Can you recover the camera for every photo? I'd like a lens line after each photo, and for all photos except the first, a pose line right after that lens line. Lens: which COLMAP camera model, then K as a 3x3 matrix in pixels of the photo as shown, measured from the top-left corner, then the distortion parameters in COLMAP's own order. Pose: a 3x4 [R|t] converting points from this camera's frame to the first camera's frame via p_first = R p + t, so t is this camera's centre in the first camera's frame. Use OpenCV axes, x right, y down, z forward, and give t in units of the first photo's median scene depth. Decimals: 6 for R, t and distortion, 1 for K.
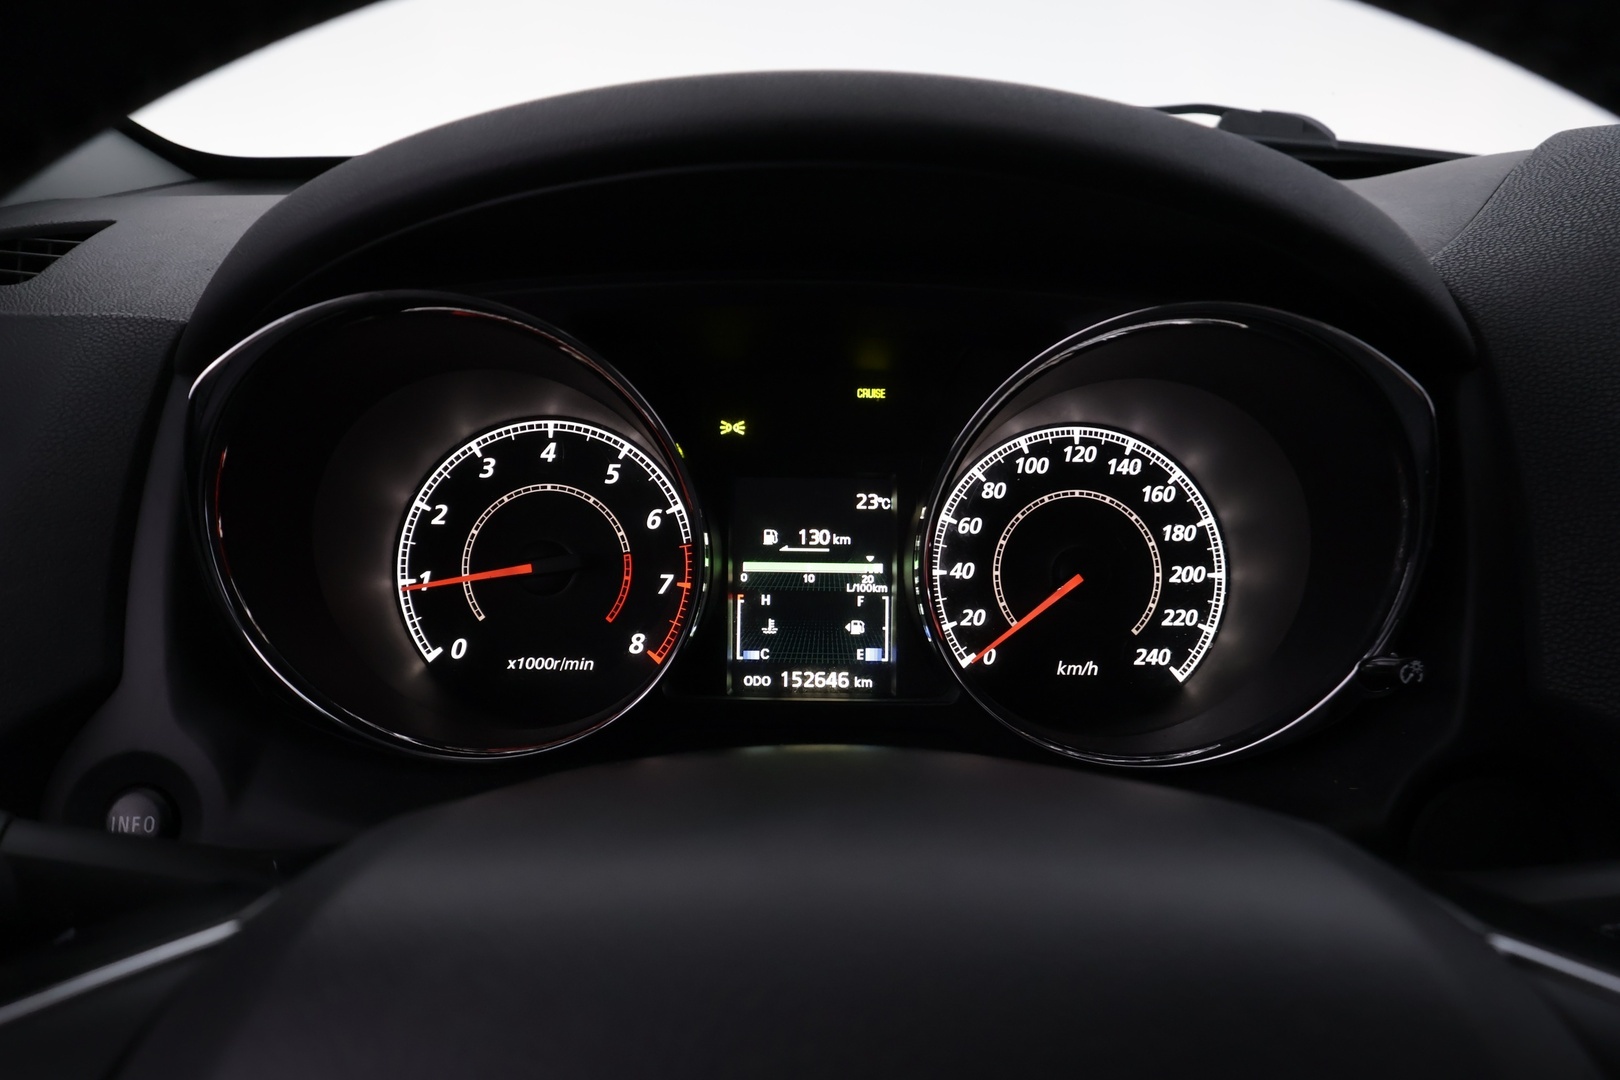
lens RADIAL K [[1183.8, 0, 810.0], [0, 1183.8, 540.0], [0, 0, 1]] dist [-0.008722, -0.005476]
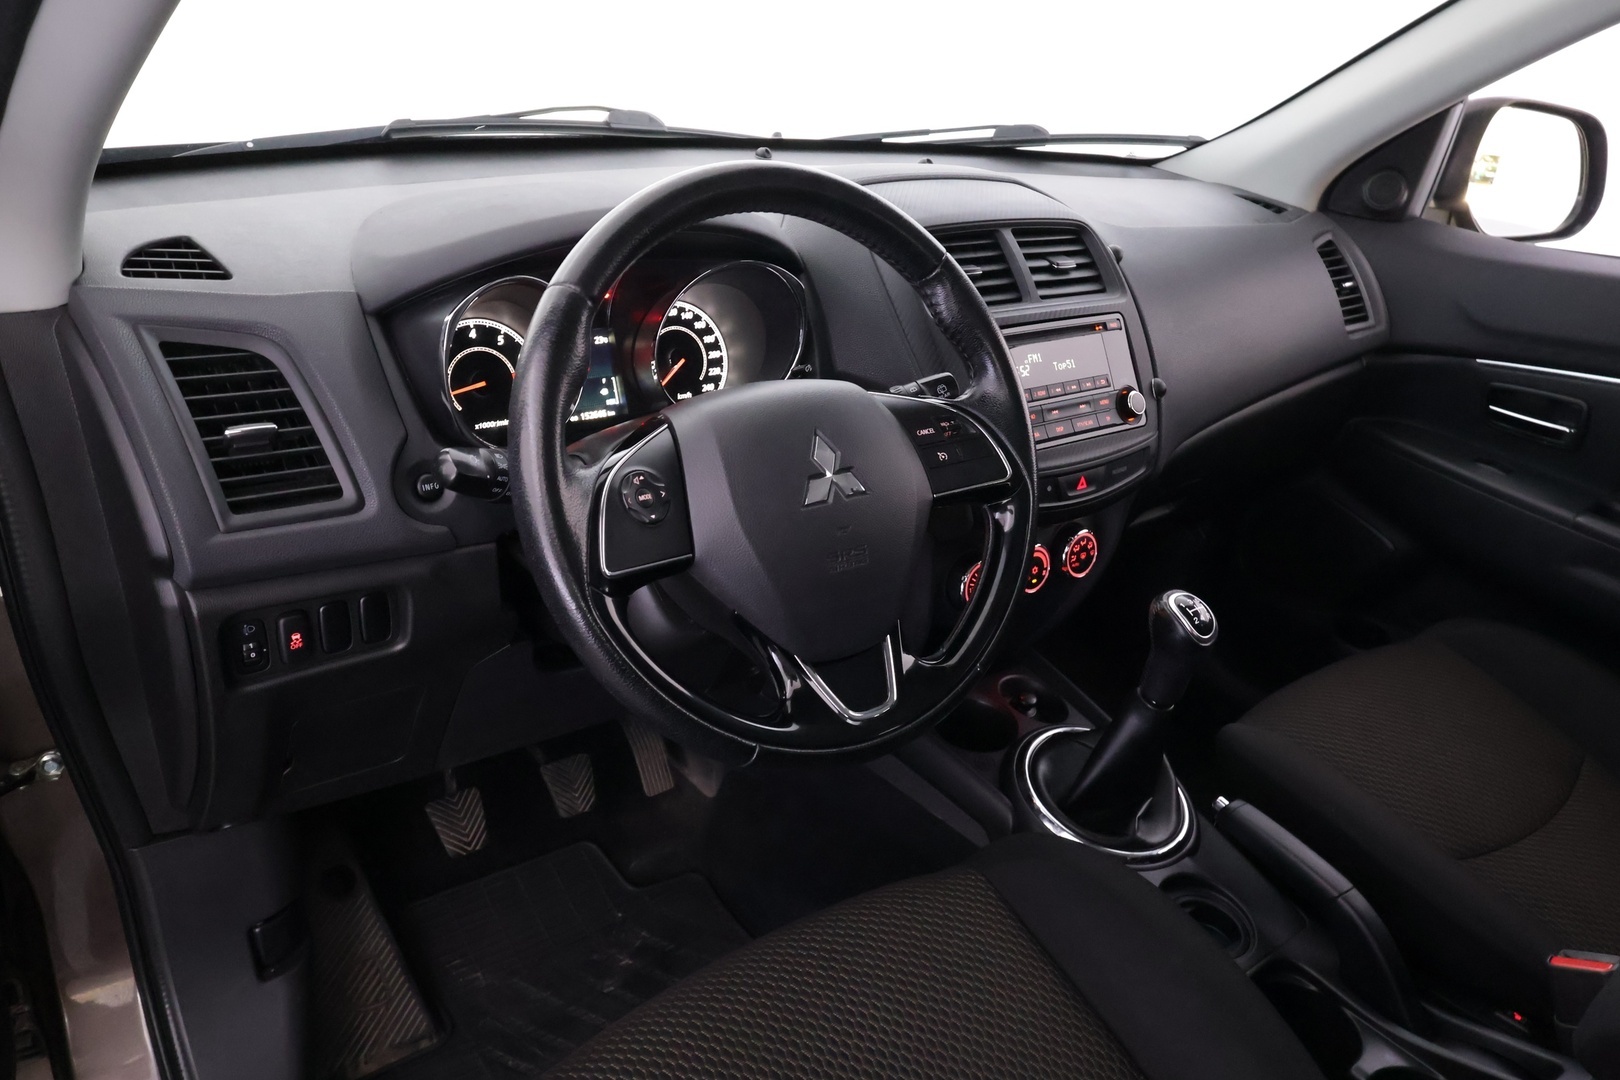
lens RADIAL K [[1183.8, 0, 810.0], [0, 1183.8, 540.0], [0, 0, 1]] dist [-0.008722, -0.005476]
pose [[0.791295, -0.206443, 0.575529, -1.108815], [0.130148, 0.976575, 0.171359, 0.008524], [-0.597423, -0.060692, 0.799626, -1.253574]]
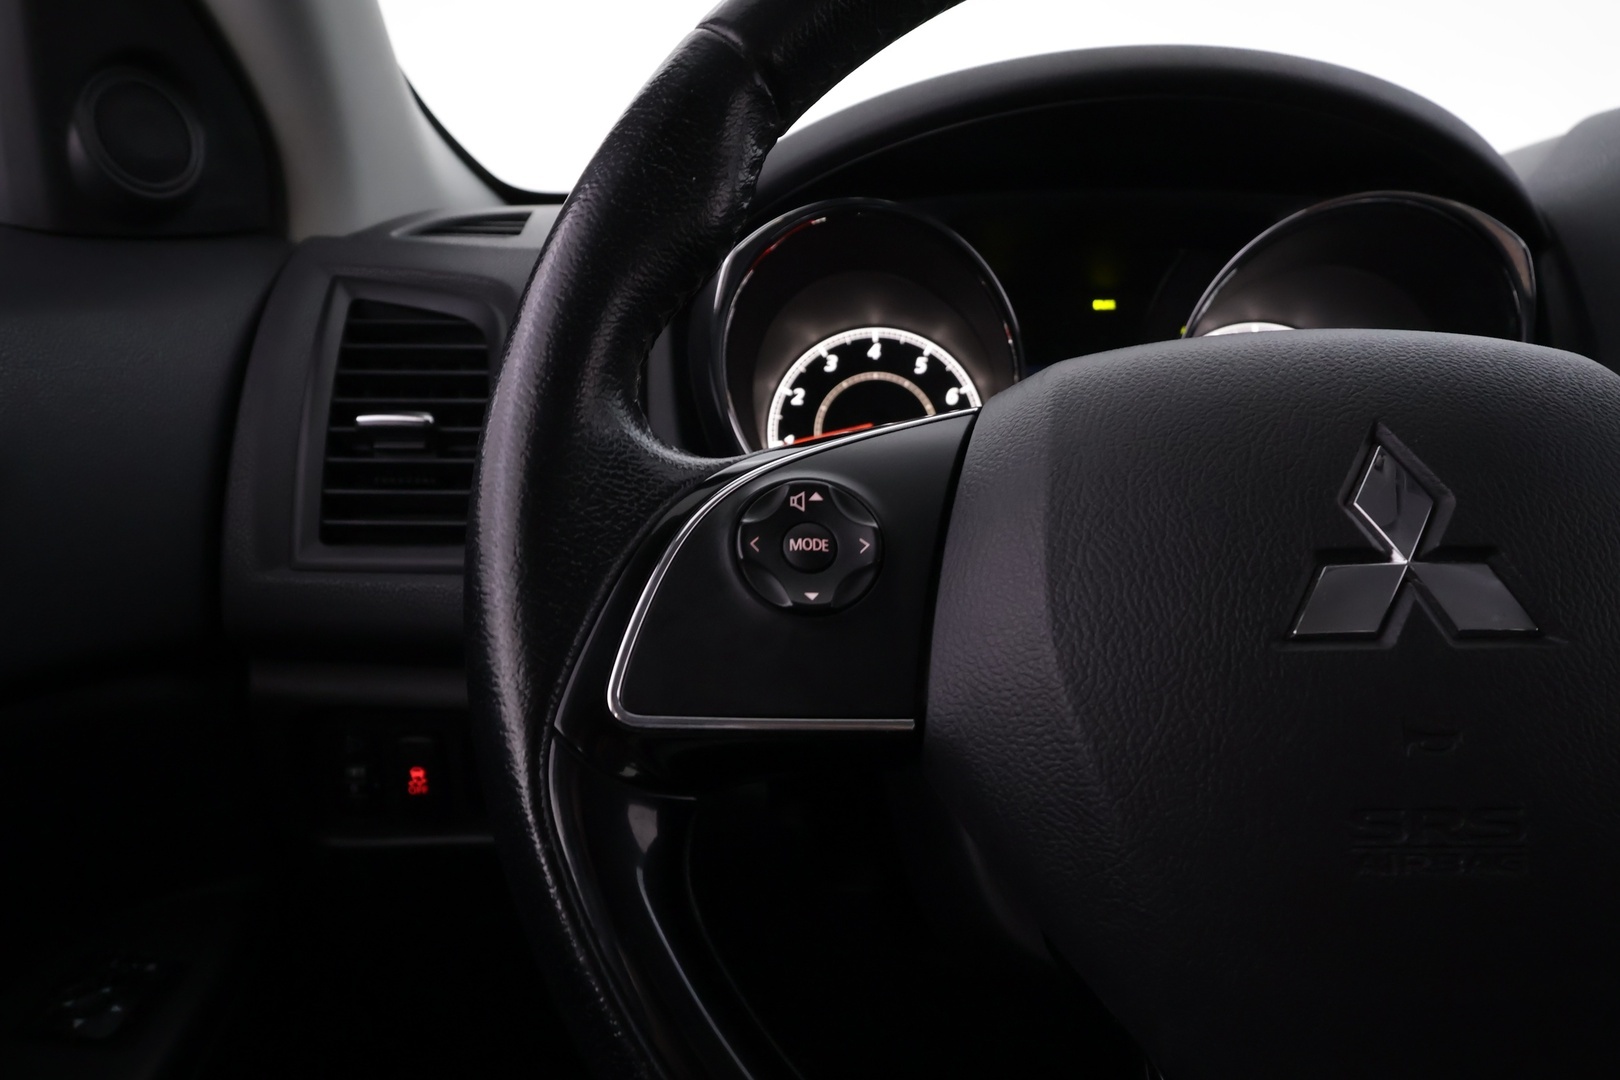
lens RADIAL K [[1183.8, 0, 810.0], [0, 1183.8, 540.0], [0, 0, 1]] dist [-0.008722, -0.005476]
pose [[0.999769, -0.021429, -0.001795, -0.300042], [0.021225, 0.996762, -0.077561, 0.255838], [0.003451, 0.077505, 0.996986, -0.379726]]
